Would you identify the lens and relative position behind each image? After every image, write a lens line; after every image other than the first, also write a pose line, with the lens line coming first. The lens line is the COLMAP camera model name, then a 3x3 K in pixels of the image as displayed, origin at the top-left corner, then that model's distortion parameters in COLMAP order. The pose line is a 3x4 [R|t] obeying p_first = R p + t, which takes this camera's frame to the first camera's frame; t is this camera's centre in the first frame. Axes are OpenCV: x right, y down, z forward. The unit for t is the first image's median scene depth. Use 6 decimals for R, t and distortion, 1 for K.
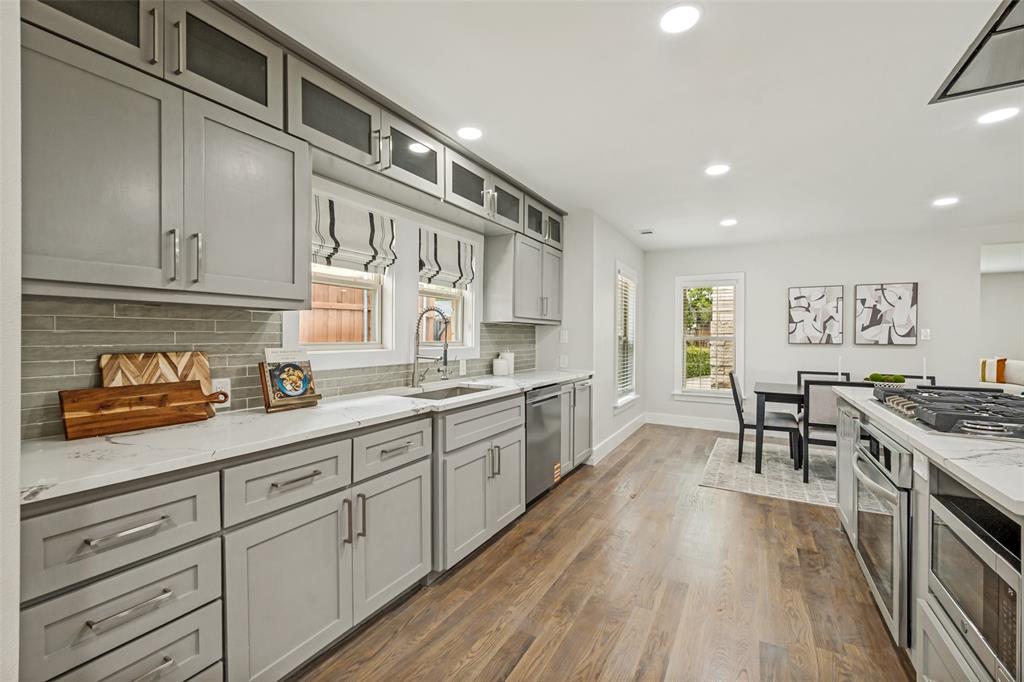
lens RADIAL K [[439.6, 0, 508.2], [0, 439.6, 340.2], [0, 0, 1]] dist [-0.001016, -0.000035]
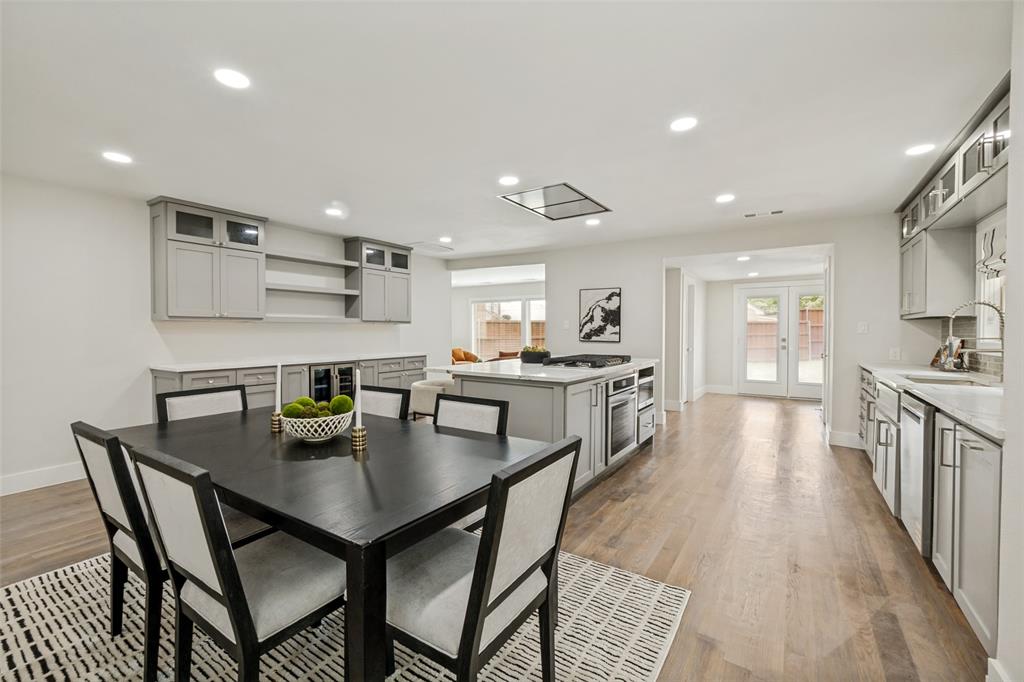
lens RADIAL K [[439.6, 0, 508.2], [0, 439.6, 340.2], [0, 0, 1]] dist [-0.001016, -0.000035]
pose [[-0.997788, -0.004630, 0.066309, 0.829383], [-0.002991, 0.999688, 0.024791, -0.003995], [-0.066403, 0.024538, -0.997491, 2.058690]]
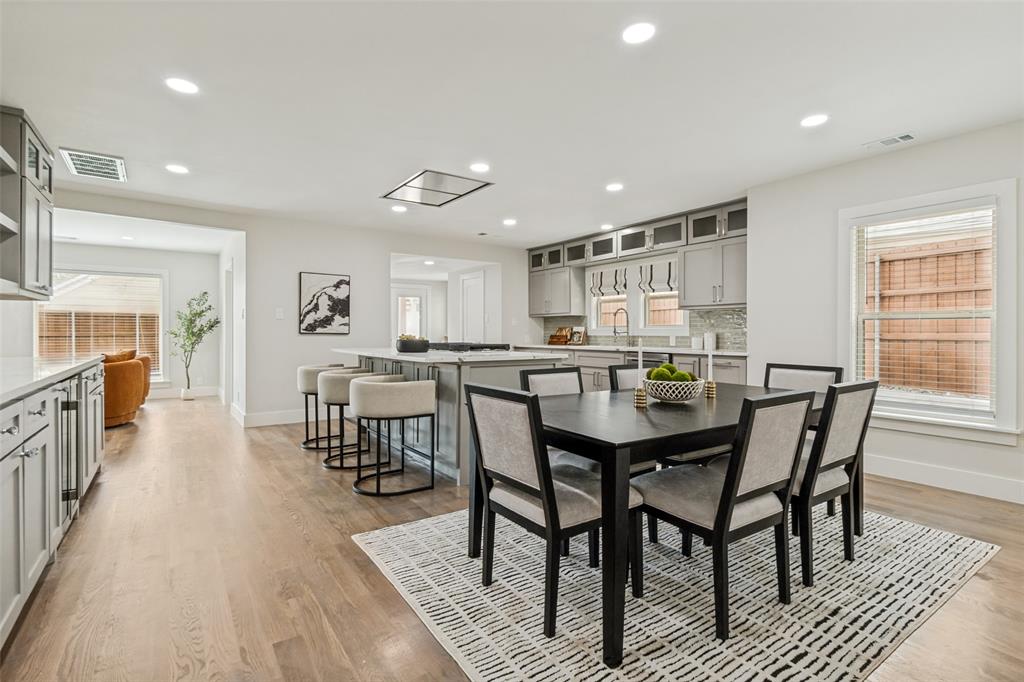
lens RADIAL K [[488.2, 0, 512.0], [0, 488.2, 341.0], [0, 0, 1]] dist [-0.000211, -0.000024]
pose [[-0.434499, 0.013285, -0.900575, 2.110198], [-0.007785, 0.999798, 0.018505, 0.041679], [0.900639, 0.015051, -0.434308, 1.518168]]
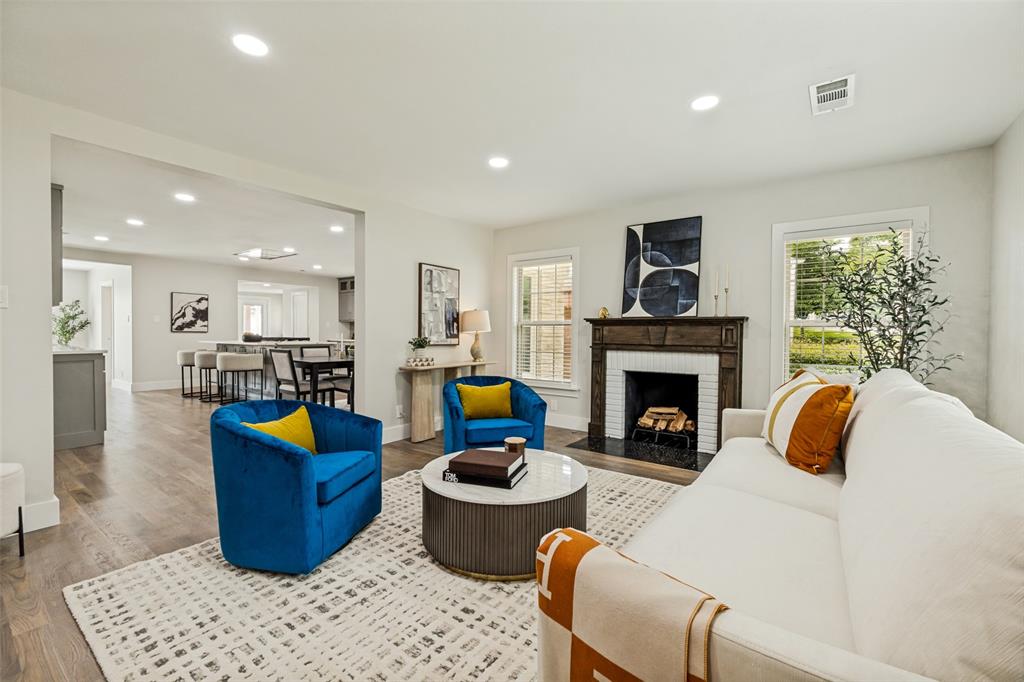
lens RADIAL K [[439.6, 0, 508.2], [0, 439.6, 340.2], [0, 0, 1]] dist [-0.001016, -0.000035]
pose [[-0.138379, 0.016412, -0.990243, 3.214475], [-0.009957, 0.999789, 0.017961, 0.036449], [0.990329, 0.012345, -0.138186, 2.418162]]
